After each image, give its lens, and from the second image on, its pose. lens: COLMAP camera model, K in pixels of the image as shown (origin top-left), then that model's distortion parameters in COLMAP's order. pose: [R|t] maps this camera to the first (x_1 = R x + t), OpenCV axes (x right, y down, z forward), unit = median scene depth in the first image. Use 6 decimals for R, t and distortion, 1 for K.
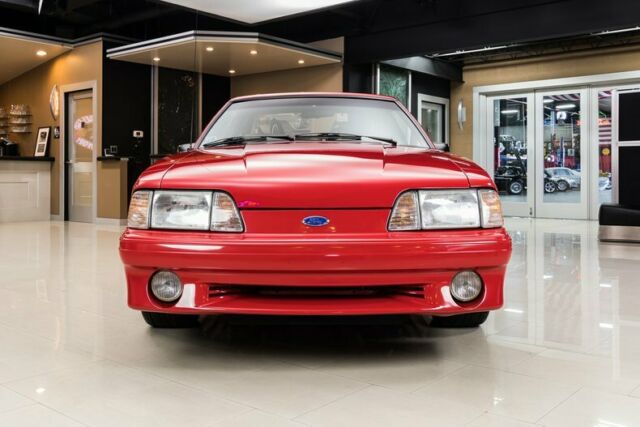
lens RADIAL K [[654.5, 0, 313.6], [0, 654.5, 166.5], [0, 0, 1]] dist [0.001265, -0.011925]
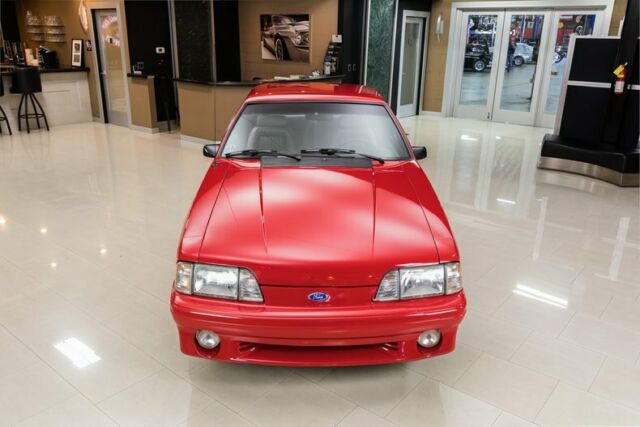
lens RADIAL K [[530.8, 0, 320.0], [0, 530.8, 213.5], [0, 0, 1]] dist [-0.001209, 0.001510]
pose [[0.999673, 0.008988, 0.023948, -0.005369], [-0.016647, 0.939443, 0.342300, -0.100632], [-0.019421, -0.342586, 0.939286, 0.013640]]
